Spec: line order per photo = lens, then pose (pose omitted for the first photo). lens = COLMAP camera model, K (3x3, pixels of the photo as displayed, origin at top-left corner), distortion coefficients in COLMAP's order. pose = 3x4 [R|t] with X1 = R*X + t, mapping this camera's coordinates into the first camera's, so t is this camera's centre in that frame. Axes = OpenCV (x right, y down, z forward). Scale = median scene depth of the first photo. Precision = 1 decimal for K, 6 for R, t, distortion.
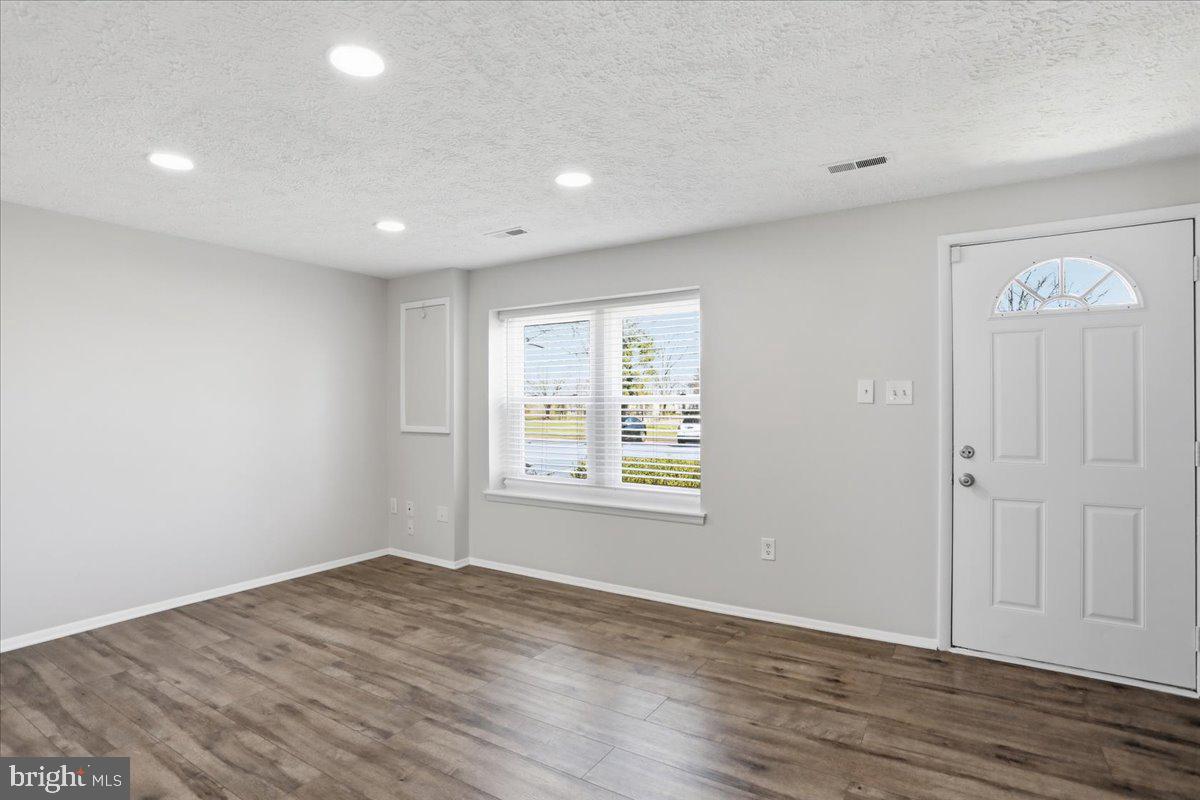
lens RADIAL K [[591.0, 0, 598.8], [0, 591.0, 403.5], [0, 0, 1]] dist [-0.062130, 0.025684]
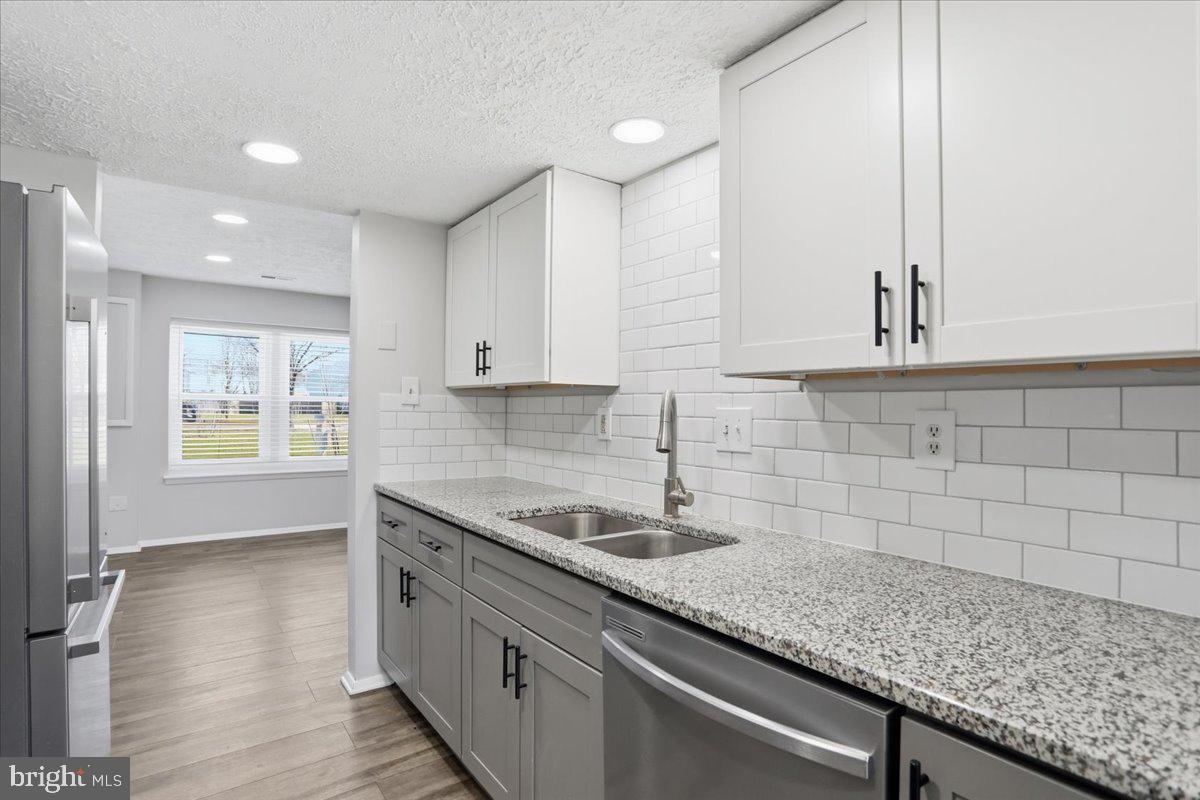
lens RADIAL K [[591.0, 0, 598.8], [0, 591.0, 403.5], [0, 0, 1]] dist [-0.062130, 0.025684]
pose [[0.360008, 0.011810, 0.932874, -1.331286], [-0.013982, 0.999876, -0.007262, 0.007793], [-0.932844, -0.010429, 0.360129, -0.237929]]
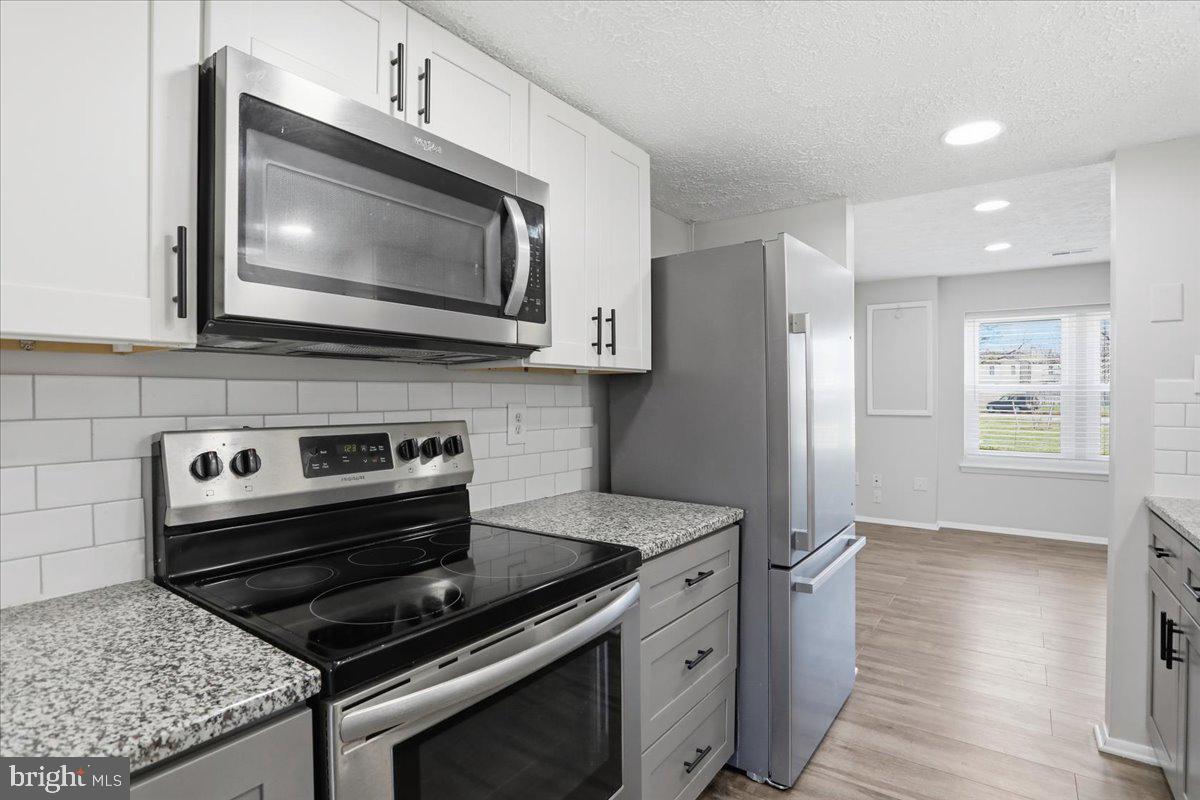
lens RADIAL K [[593.1, 0, 599.3], [0, 593.1, 397.5], [0, 0, 1]] dist [-0.059043, 0.014159]
pose [[0.998123, 0.000867, -0.061228, -1.229535], [-0.000381, 0.999968, 0.007947, 0.006940], [0.061233, -0.007909, 0.998092, -0.300068]]
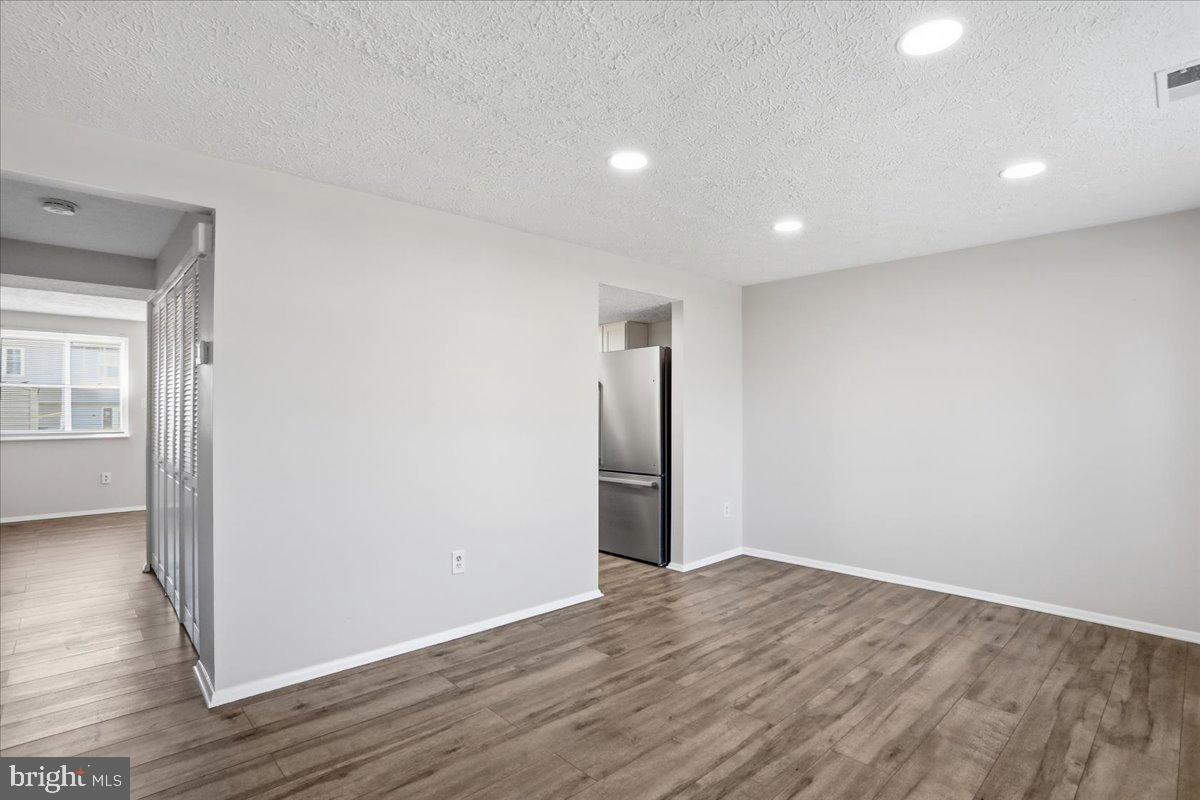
lens RADIAL K [[591.0, 0, 598.8], [0, 591.0, 403.5], [0, 0, 1]] dist [-0.062130, 0.025684]
pose [[-0.242236, -0.004111, -0.970209, 0.533956], [0.002979, 0.999983, -0.004981, 0.003302], [0.970213, -0.004097, -0.242220, 0.706470]]
